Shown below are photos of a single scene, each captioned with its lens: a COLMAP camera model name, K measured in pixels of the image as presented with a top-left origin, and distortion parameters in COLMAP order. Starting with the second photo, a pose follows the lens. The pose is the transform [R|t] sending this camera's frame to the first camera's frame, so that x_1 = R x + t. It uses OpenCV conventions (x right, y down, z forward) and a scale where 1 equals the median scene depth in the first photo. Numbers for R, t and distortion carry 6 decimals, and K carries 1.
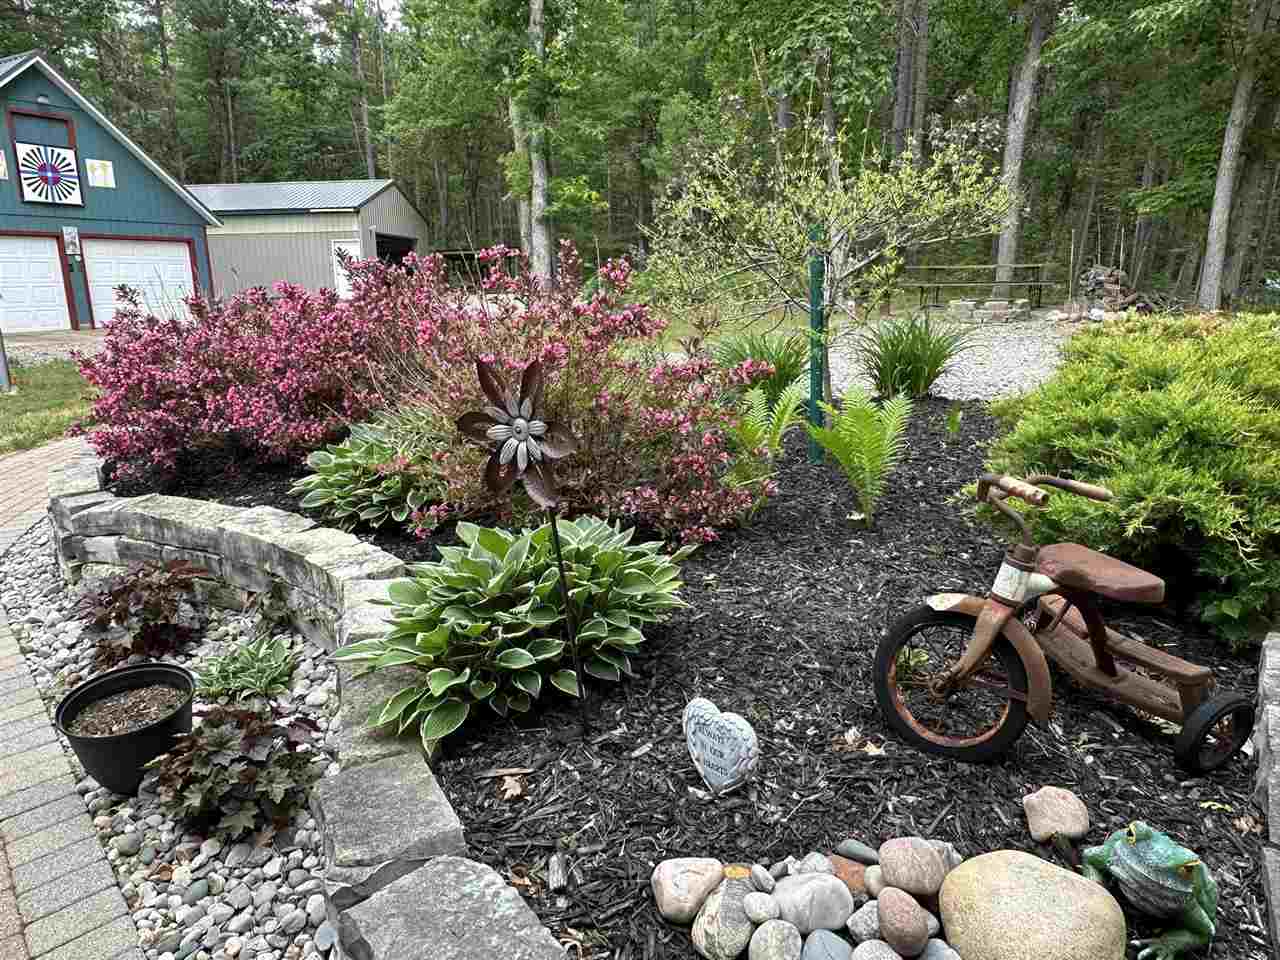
lens RADIAL K [[830.9, 0, 640.0], [0, 830.9, 480.0], [0, 0, 1]] dist [-0.003920, -0.003993]
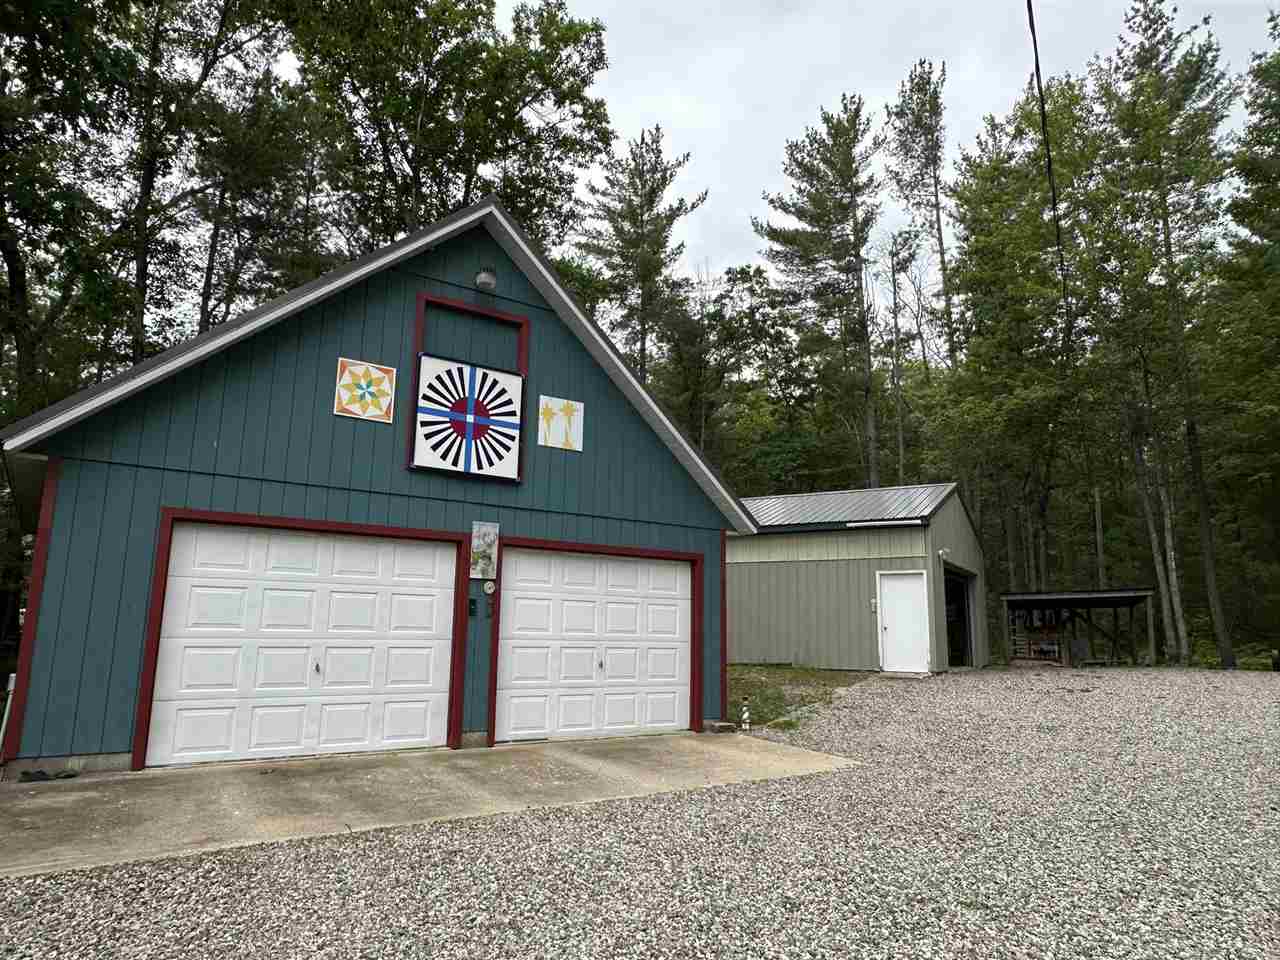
lens RADIAL K [[830.9, 0, 640.0], [0, 830.9, 480.0], [0, 0, 1]] dist [-0.003920, -0.003993]
pose [[0.899568, -0.051823, -0.433696, -0.406855], [-0.127830, 0.918225, -0.374864, -0.163123], [0.417657, 0.392655, 0.819381, 0.644483]]
